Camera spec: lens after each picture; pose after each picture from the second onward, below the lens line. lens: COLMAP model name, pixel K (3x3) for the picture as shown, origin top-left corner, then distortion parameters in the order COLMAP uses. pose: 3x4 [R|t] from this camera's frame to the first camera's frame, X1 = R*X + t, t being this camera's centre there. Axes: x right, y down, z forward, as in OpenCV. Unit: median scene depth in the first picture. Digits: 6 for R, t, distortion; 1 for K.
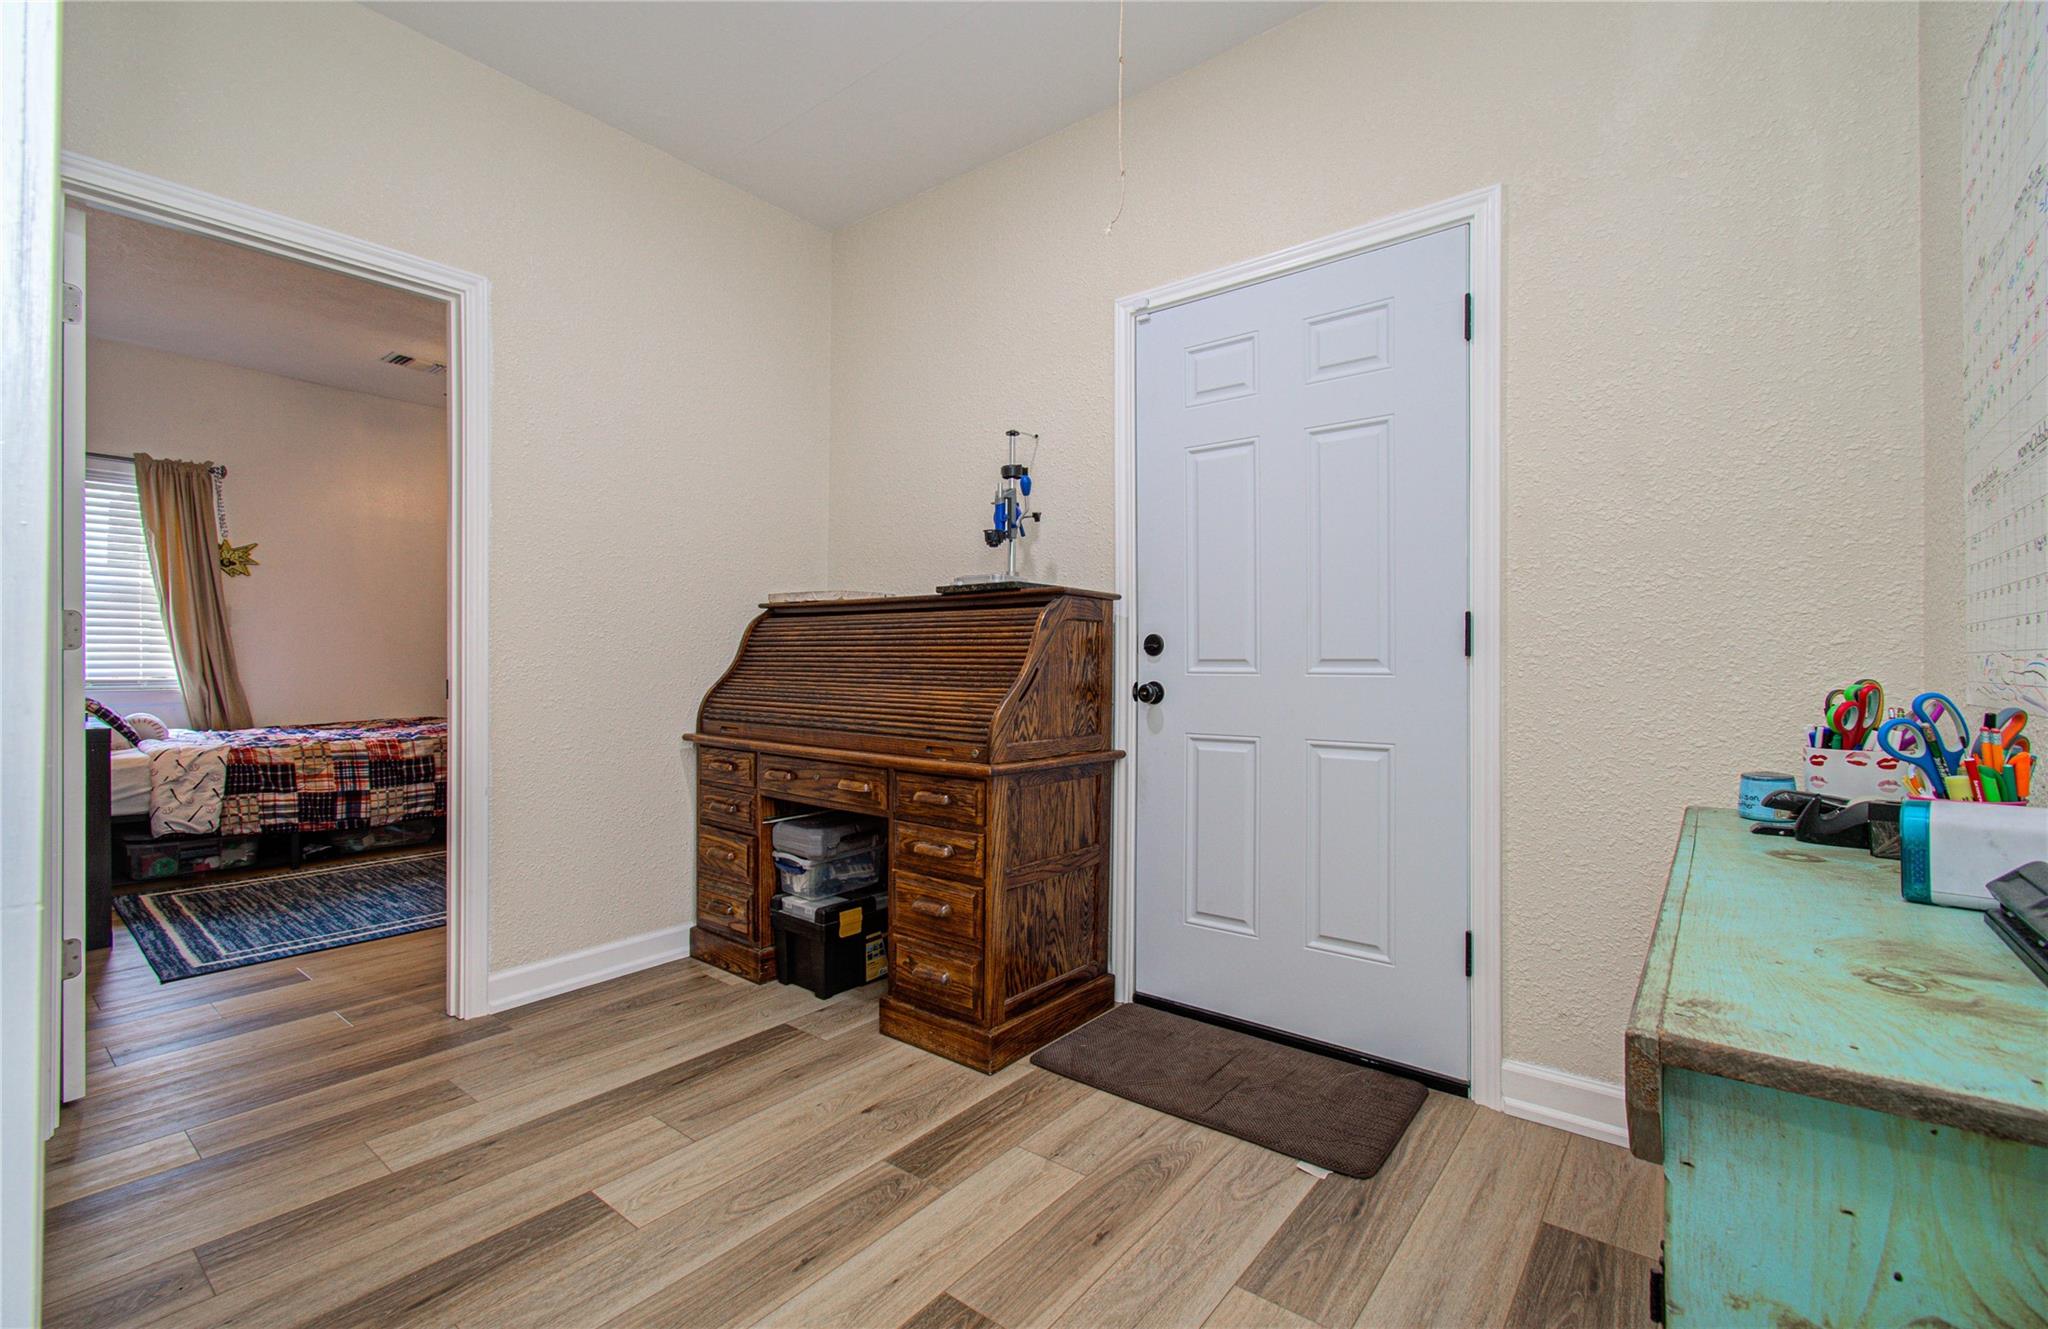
lens RADIAL K [[887.1, 0, 1015.8], [0, 887.1, 648.0], [0, 0, 1]] dist [-0.004630, 0.000938]
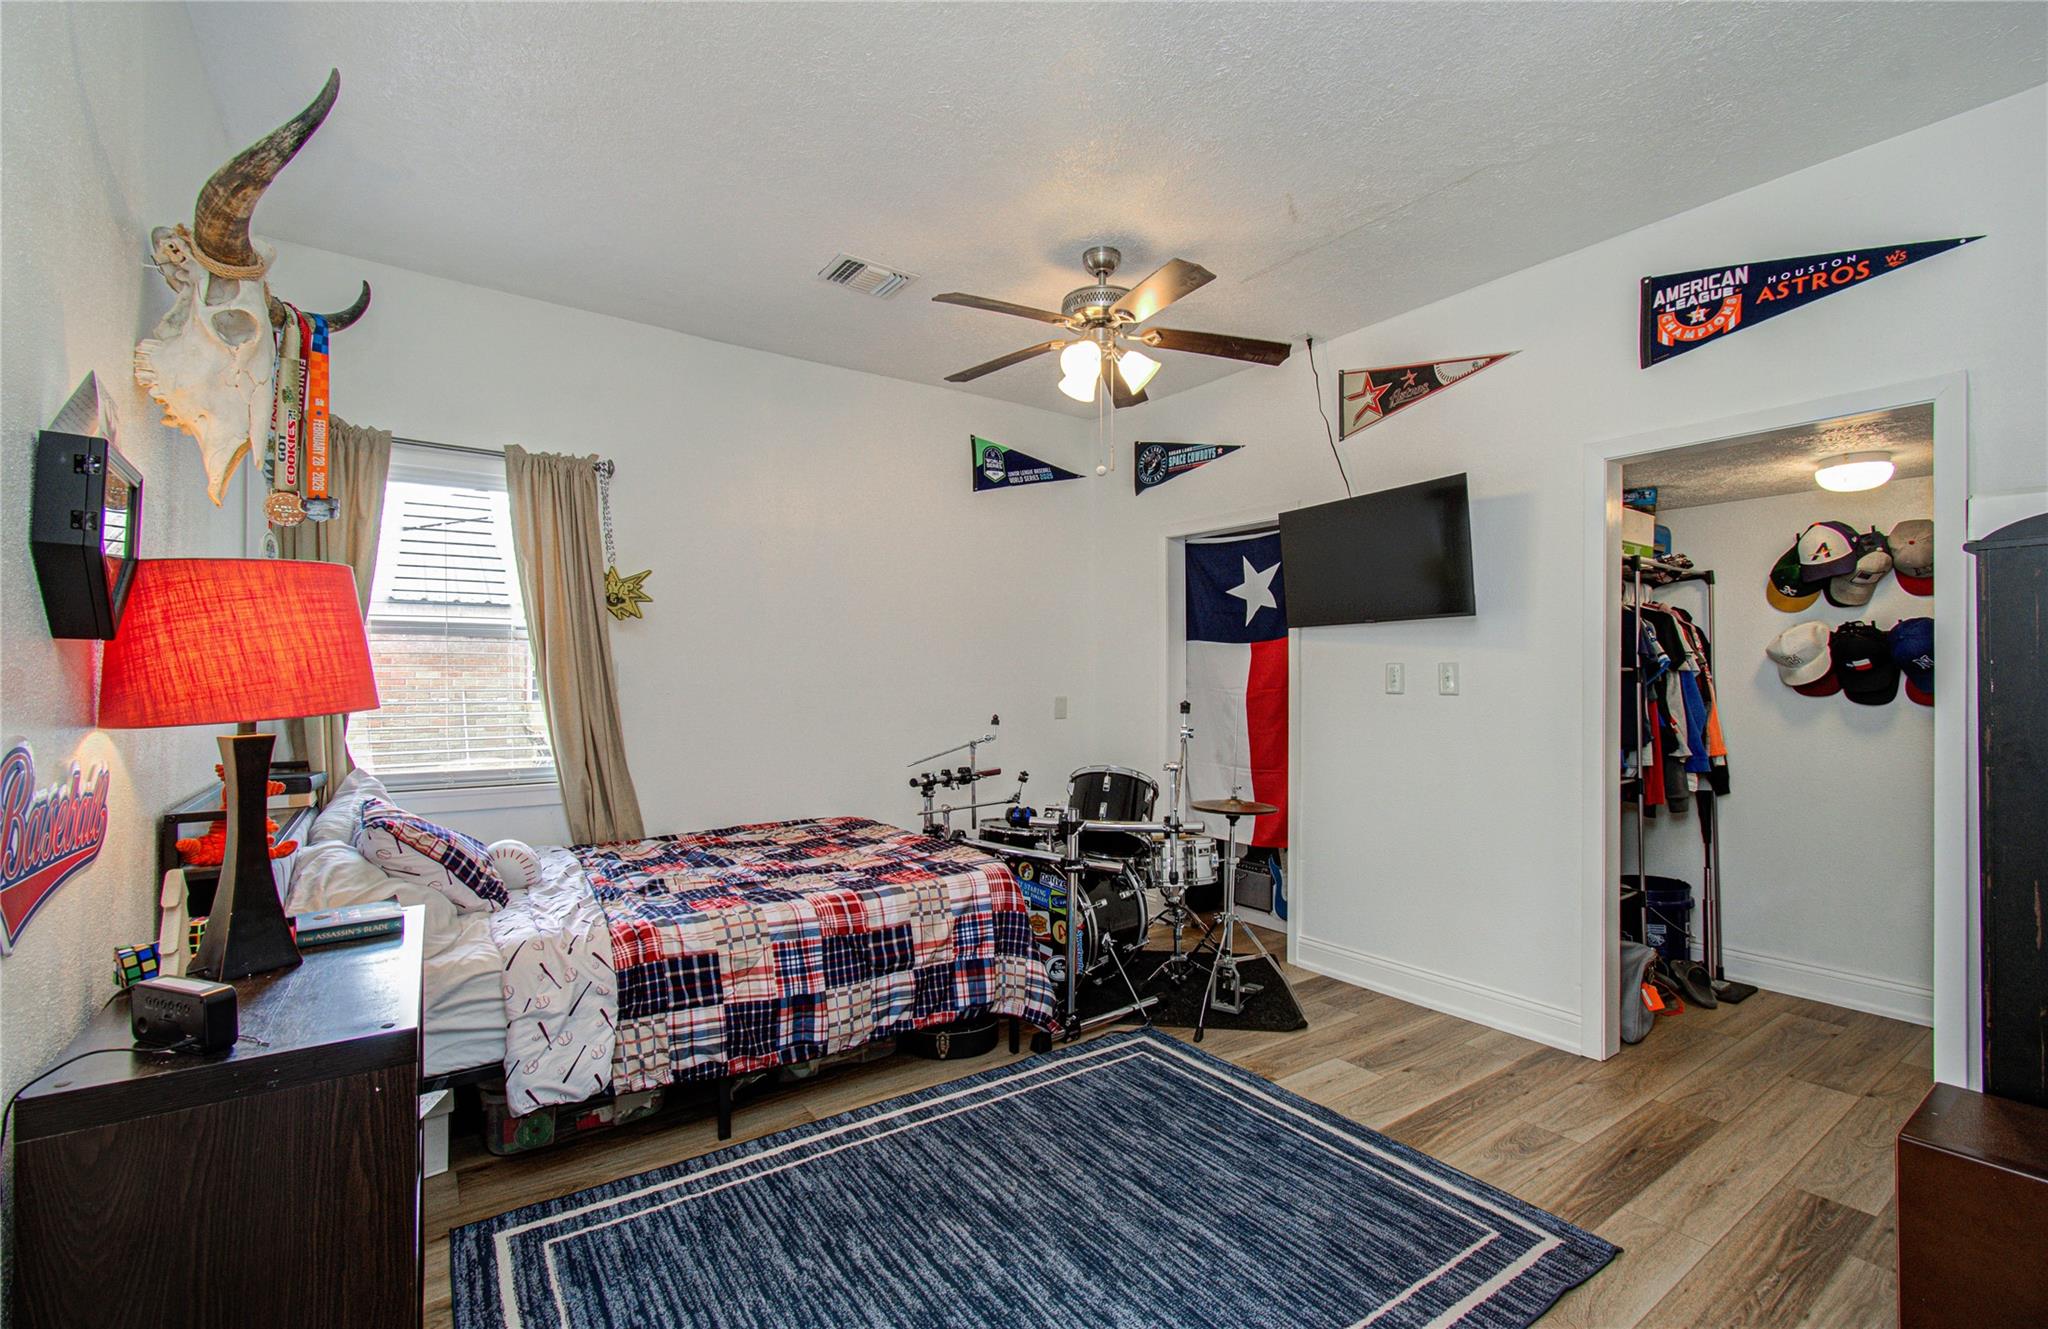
lens RADIAL K [[887.1, 0, 1035.1], [0, 887.1, 672.5], [0, 0, 1]] dist [-0.004630, 0.000938]
pose [[0.960950, 0.003890, -0.276696, -0.448692], [-0.000650, 0.999930, 0.011802, -0.056058], [0.276722, -0.011162, 0.960885, 0.494664]]
